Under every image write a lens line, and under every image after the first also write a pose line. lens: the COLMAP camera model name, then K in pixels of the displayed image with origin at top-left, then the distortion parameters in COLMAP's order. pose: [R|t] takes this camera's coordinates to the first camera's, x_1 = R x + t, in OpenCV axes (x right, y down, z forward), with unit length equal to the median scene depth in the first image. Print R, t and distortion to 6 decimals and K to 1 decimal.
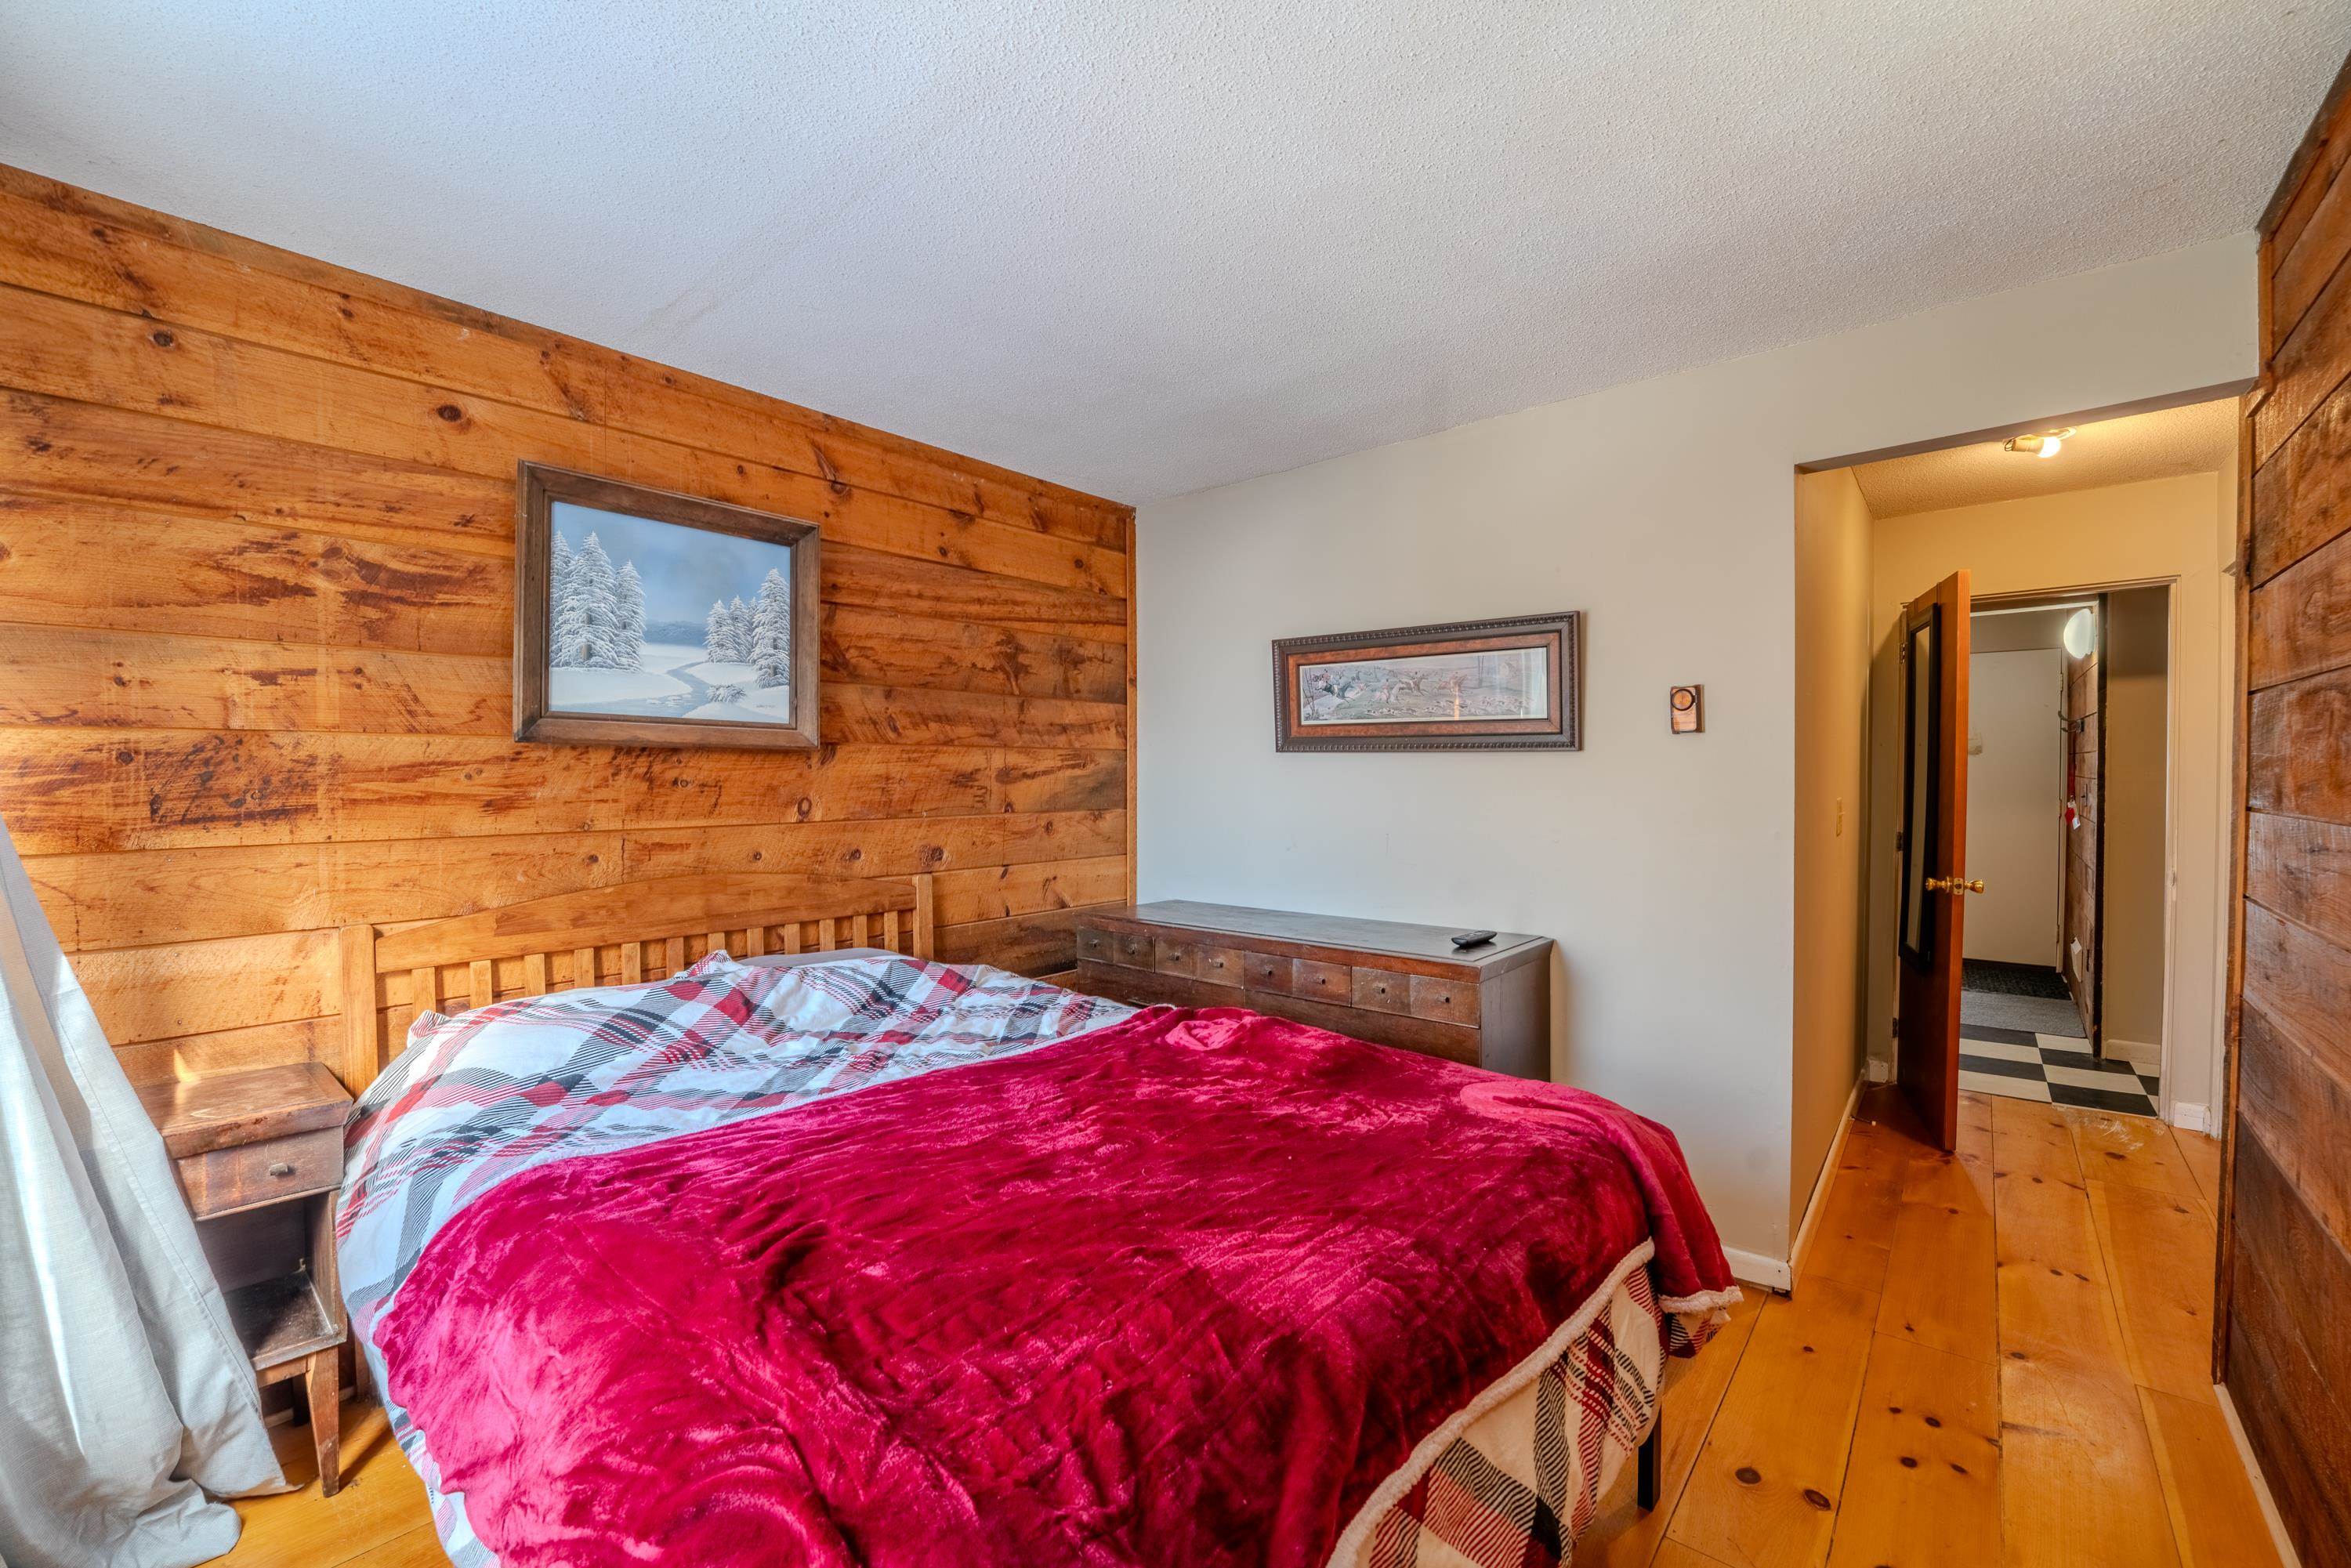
lens RADIAL K [[957.0, 0, 1175.0], [0, 957.0, 780.1], [0, 0, 1]] dist [-0.029437, 0.003314]
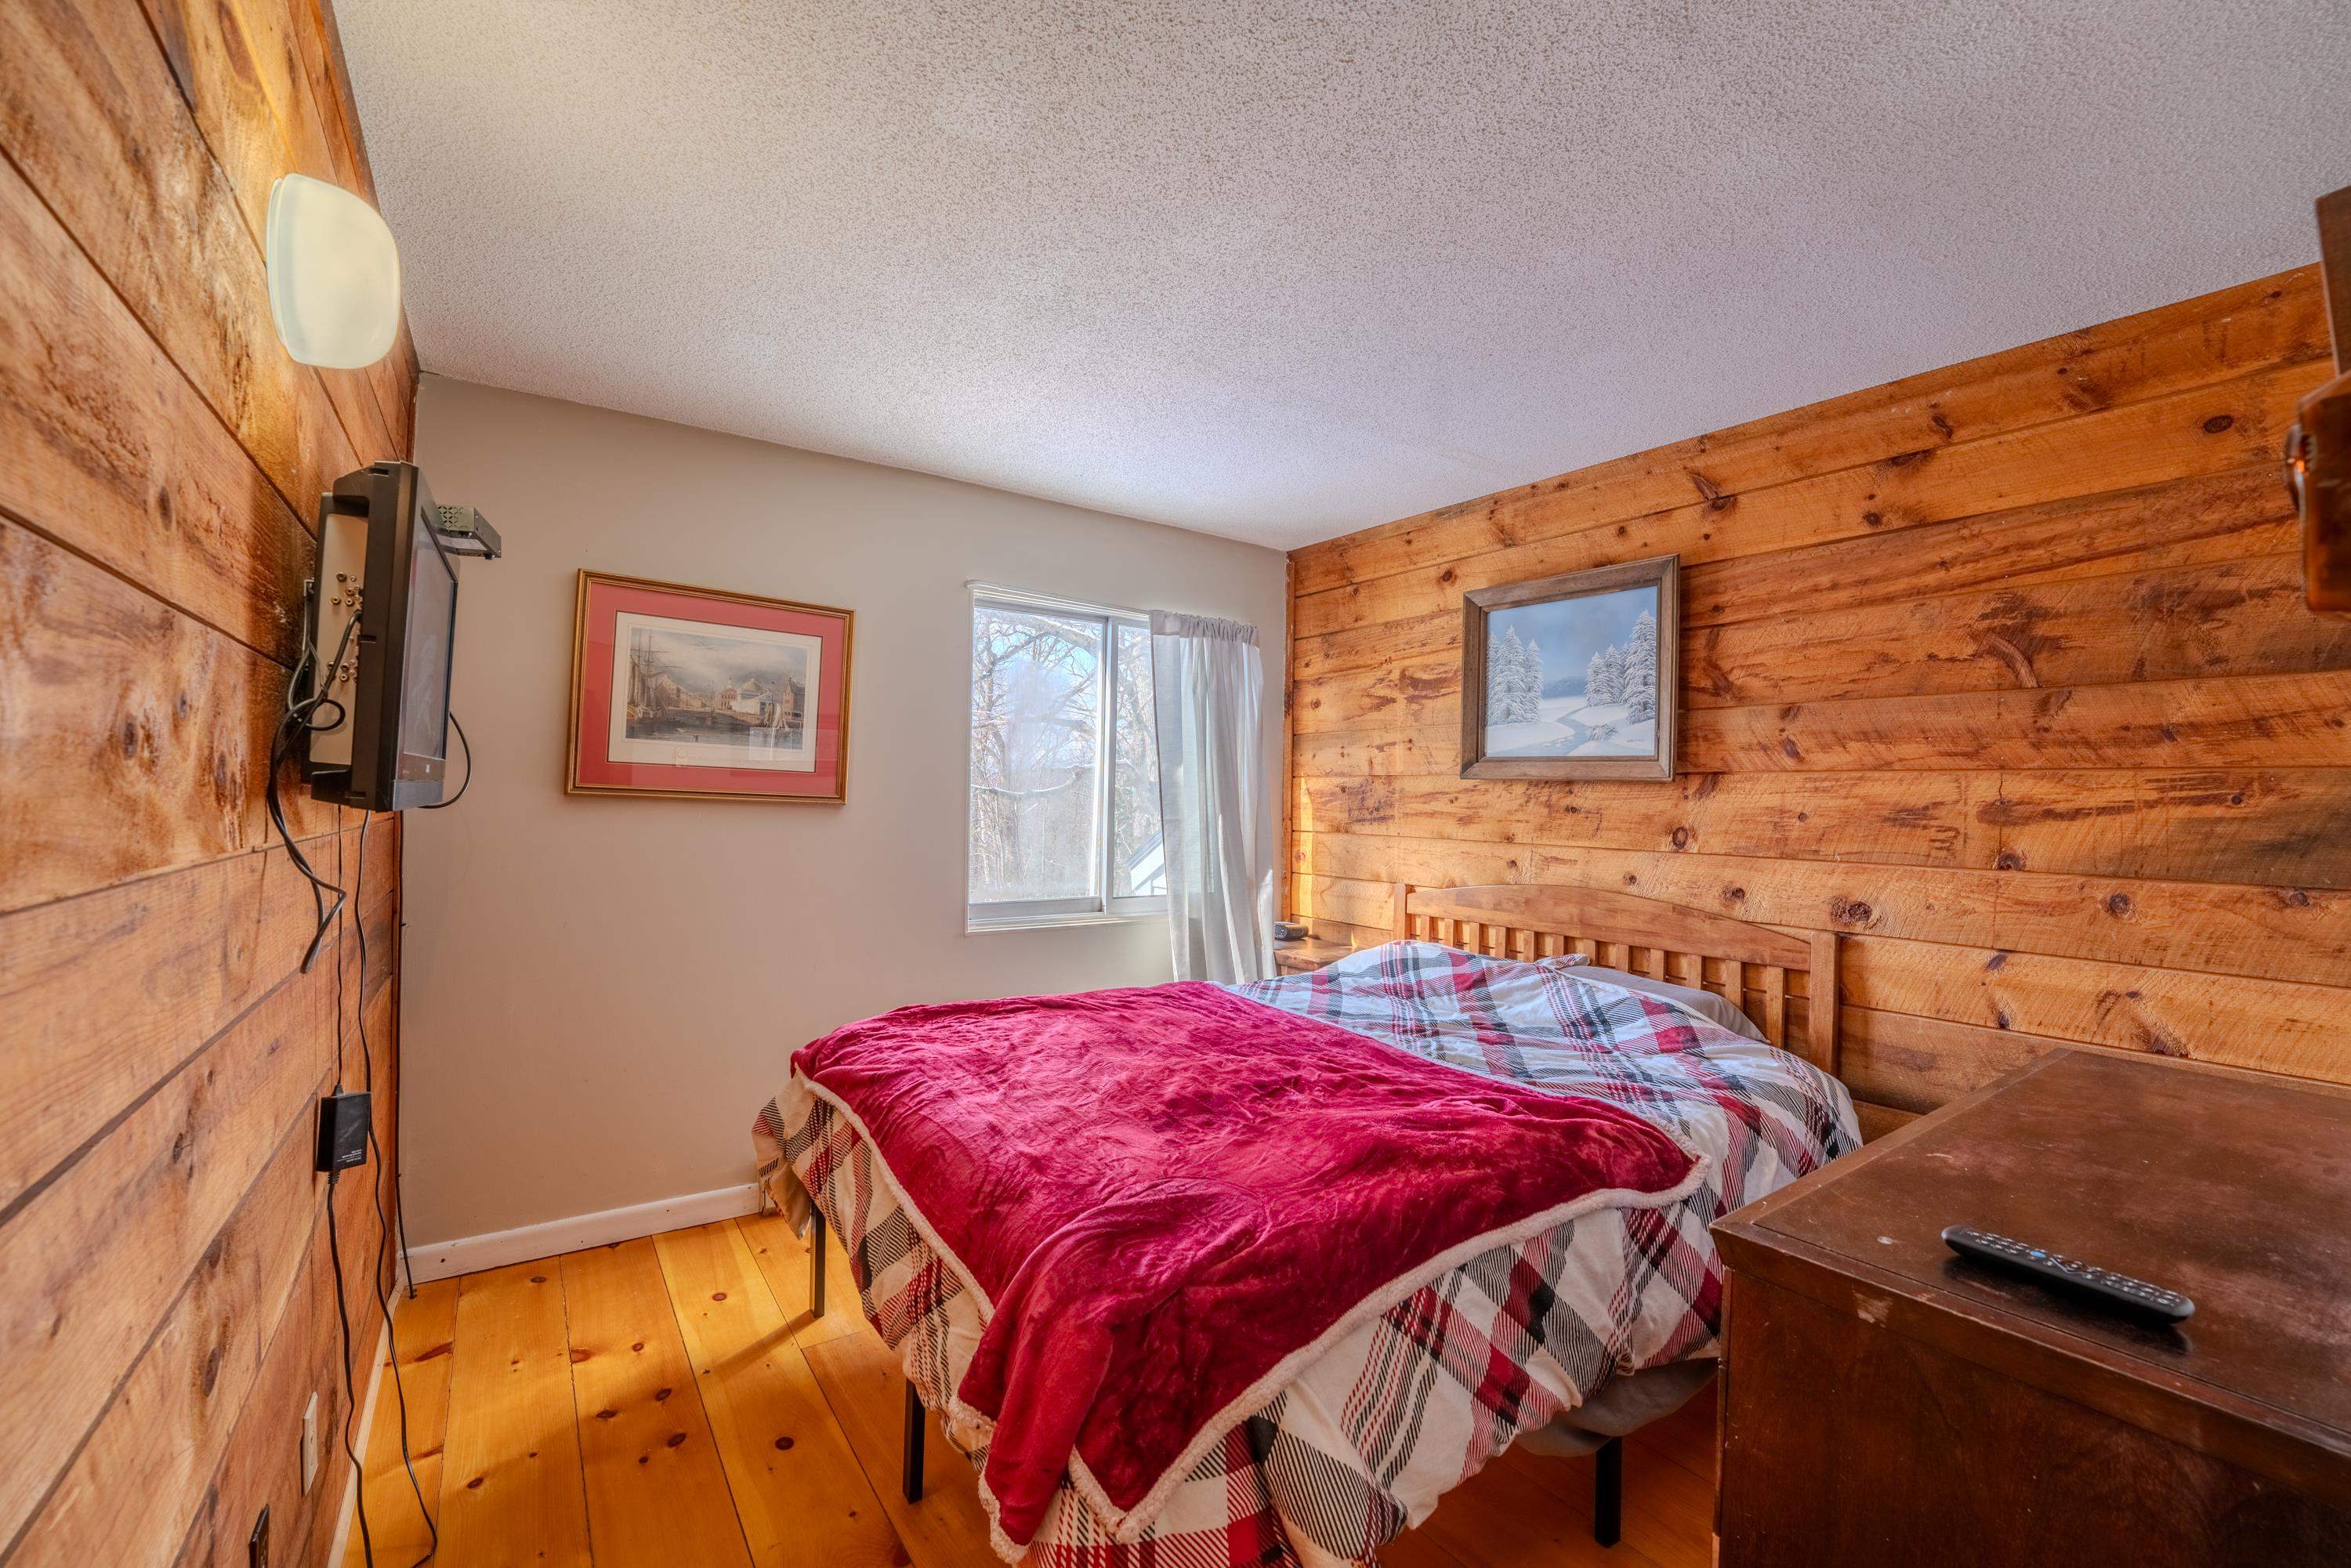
lens RADIAL K [[957.0, 0, 1175.6], [0, 957.0, 782.8], [0, 0, 1]] dist [-0.029437, 0.003314]
pose [[-0.250078, -0.016541, -0.968084, 0.685806], [-0.026505, 0.999596, -0.010232, -0.004525], [0.967863, 0.023100, -0.250416, 0.711397]]
